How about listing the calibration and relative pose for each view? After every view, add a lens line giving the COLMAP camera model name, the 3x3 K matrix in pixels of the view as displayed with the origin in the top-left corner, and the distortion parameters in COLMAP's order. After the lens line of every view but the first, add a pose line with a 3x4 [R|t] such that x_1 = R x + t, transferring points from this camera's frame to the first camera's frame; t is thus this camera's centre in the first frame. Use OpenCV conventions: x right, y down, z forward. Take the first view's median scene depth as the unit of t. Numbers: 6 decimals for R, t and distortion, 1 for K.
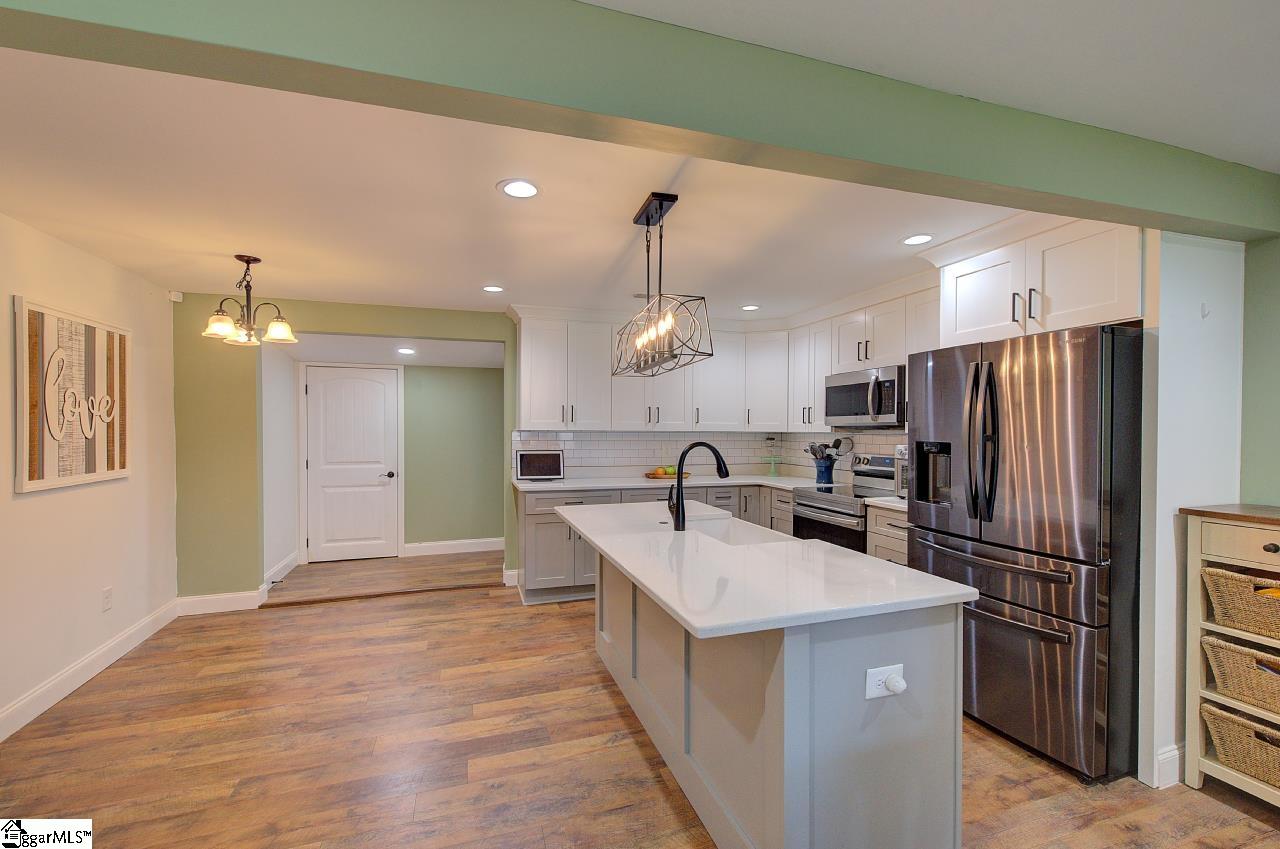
lens RADIAL K [[545.6, 0, 646.7], [0, 545.6, 432.8], [0, 0, 1]] dist [0.003242, -0.000411]
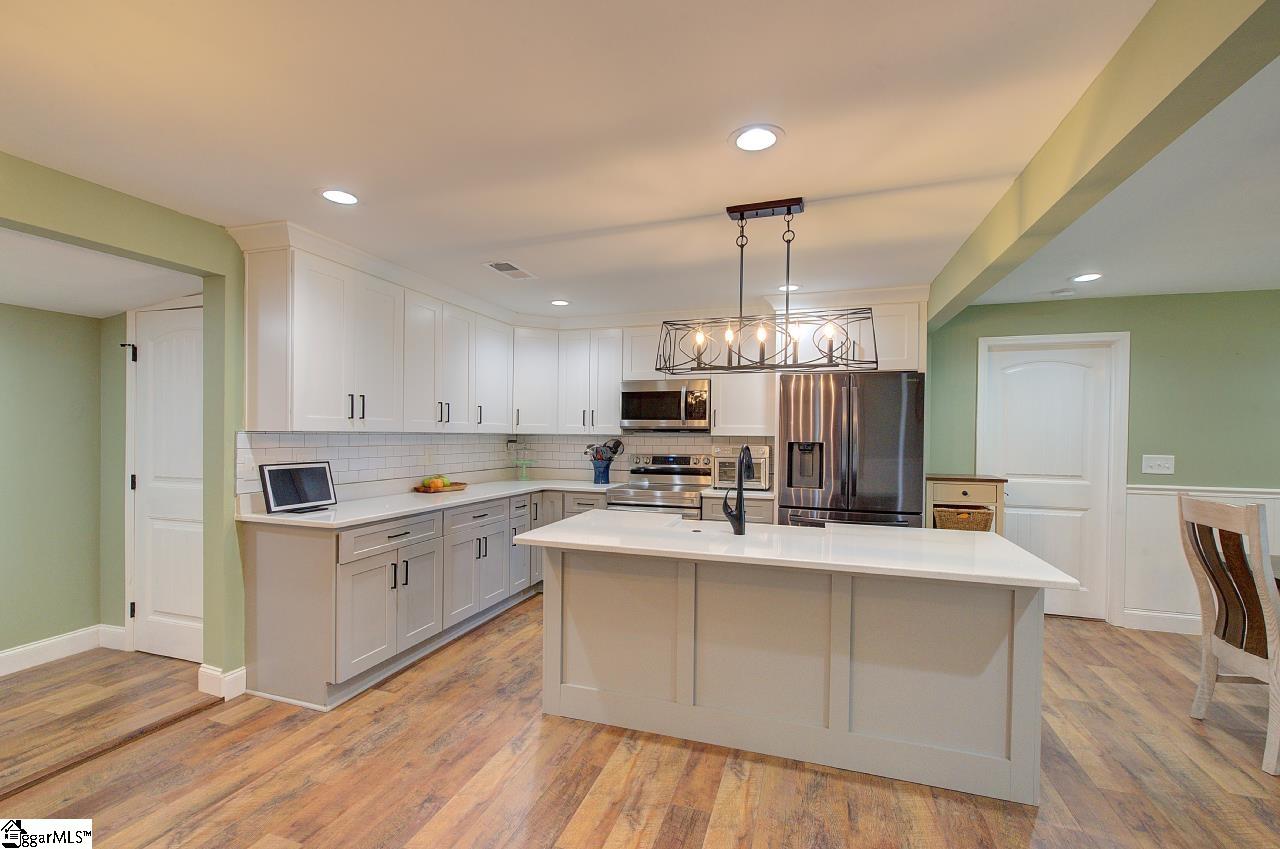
lens RADIAL K [[545.6, 0, 645.4], [0, 545.6, 437.3], [0, 0, 1]] dist [0.003242, -0.000411]
pose [[0.594309, -0.004668, 0.804223, -0.610181], [-0.000936, 0.999978, 0.006496, -0.003216], [-0.804236, -0.004613, 0.594292, 0.401495]]
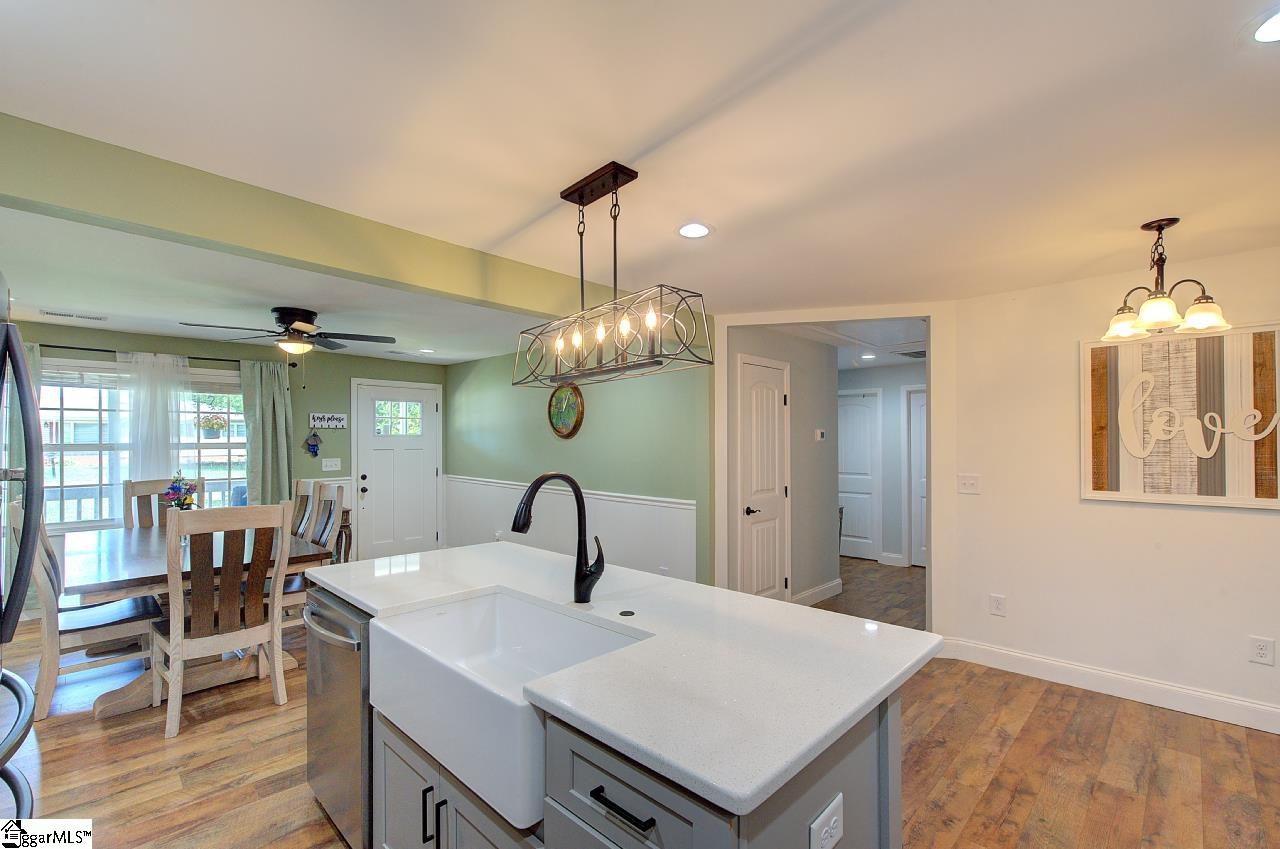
lens RADIAL K [[545.6, 0, 647.4], [0, 545.6, 432.3], [0, 0, 1]] dist [0.003242, -0.000411]
pose [[-0.888314, -0.007296, -0.459178, 0.218216], [-0.003089, 0.999946, -0.009913, -0.018230], [0.459226, -0.007387, -0.888289, 1.193179]]
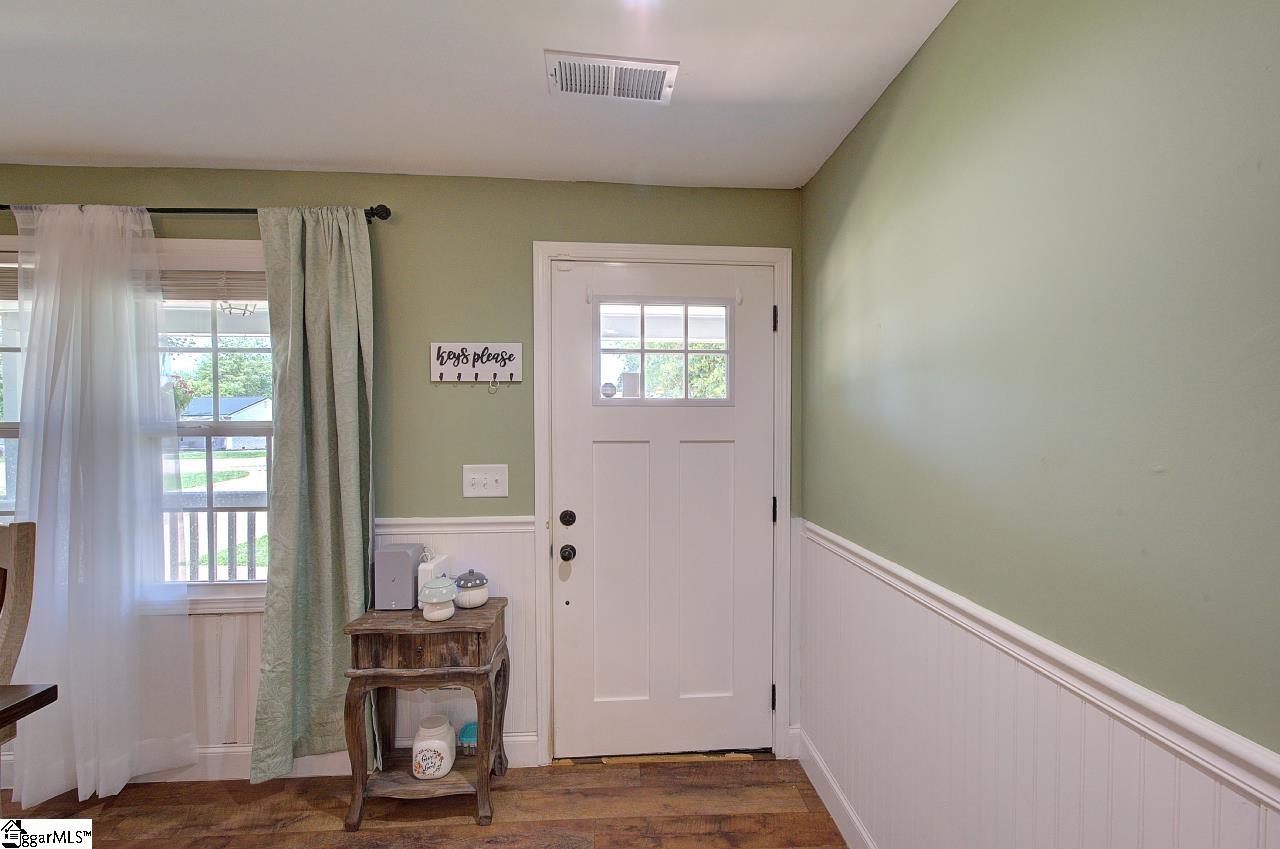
lens RADIAL K [[545.6, 0, 643.9], [0, 545.6, 437.8], [0, 0, 1]] dist [0.003242, -0.000411]
pose [[-0.964930, -0.003485, 0.262484, -0.024216], [0.003852, 0.999616, 0.027433, 0.001918], [-0.262479, 0.027482, -0.964546, -0.184607]]
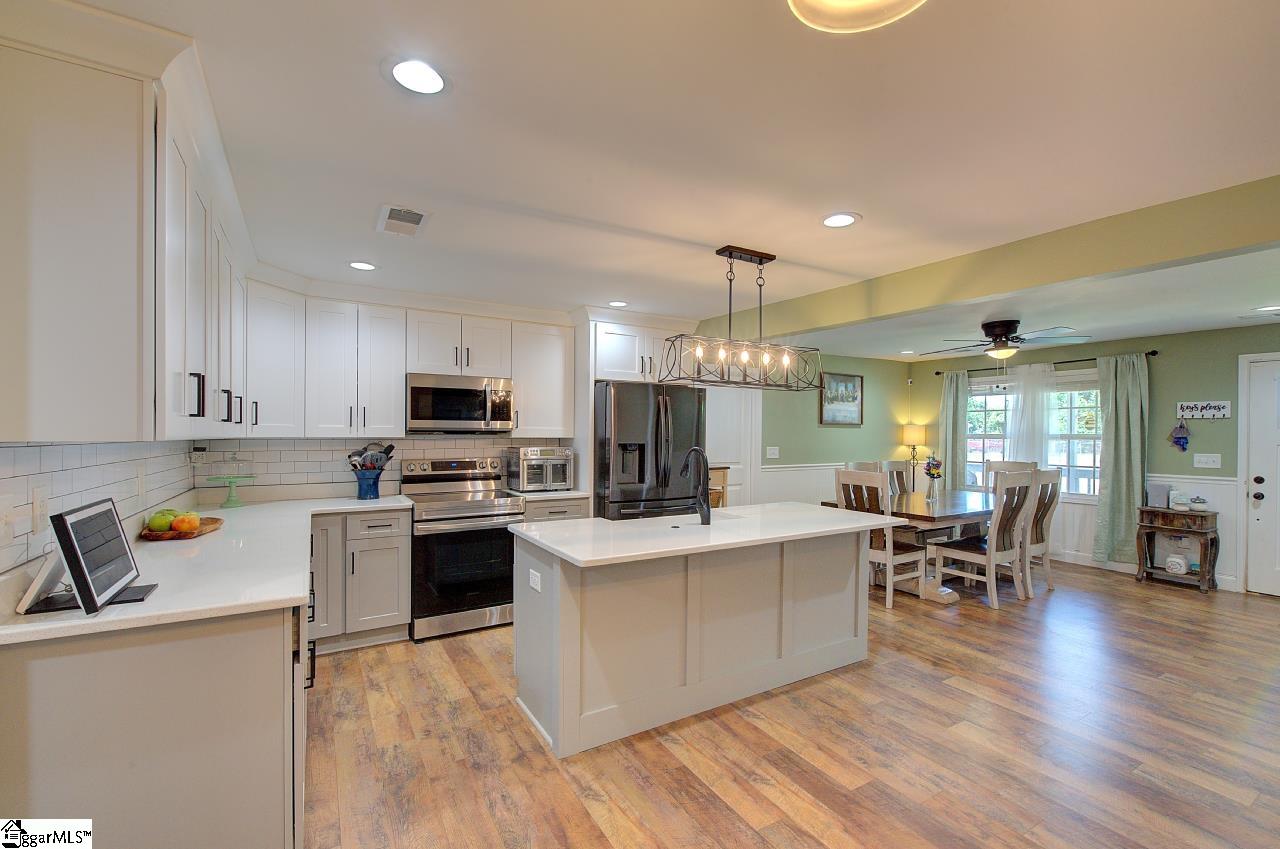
lens RADIAL K [[545.6, 0, 647.5], [0, 545.6, 435.5], [0, 0, 1]] dist [0.003242, -0.000411]
pose [[-0.222496, -0.008393, 0.974898, -0.753170], [0.001206, 0.999960, 0.008884, -0.013980], [-0.974933, 0.003153, -0.222476, 1.003937]]
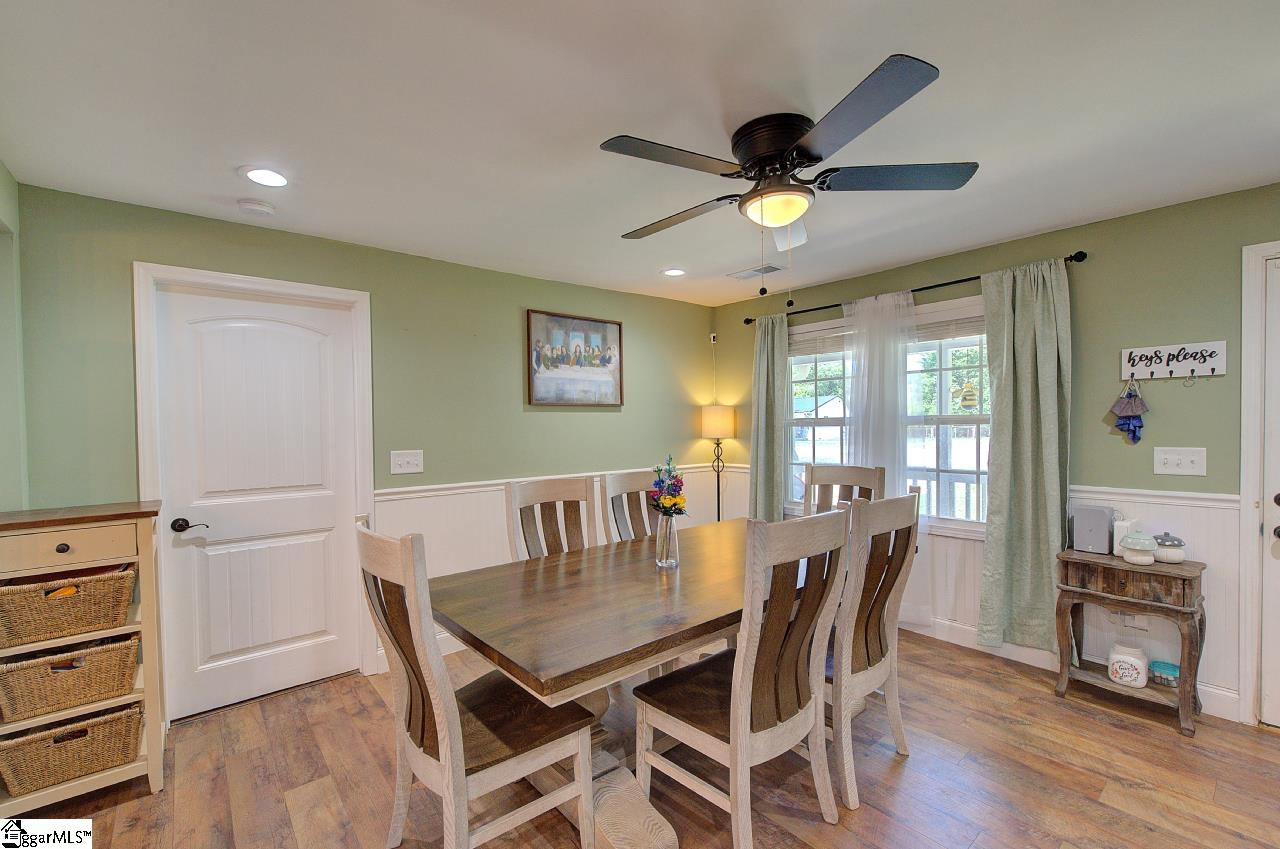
lens RADIAL K [[545.6, 0, 646.7], [0, 545.6, 435.2], [0, 0, 1]] dist [0.003242, -0.000411]
pose [[-0.369580, -0.017277, 0.929038, -0.104065], [0.020500, 0.999432, 0.026741, -0.001985], [-0.928973, 0.028928, -0.369016, 0.194719]]
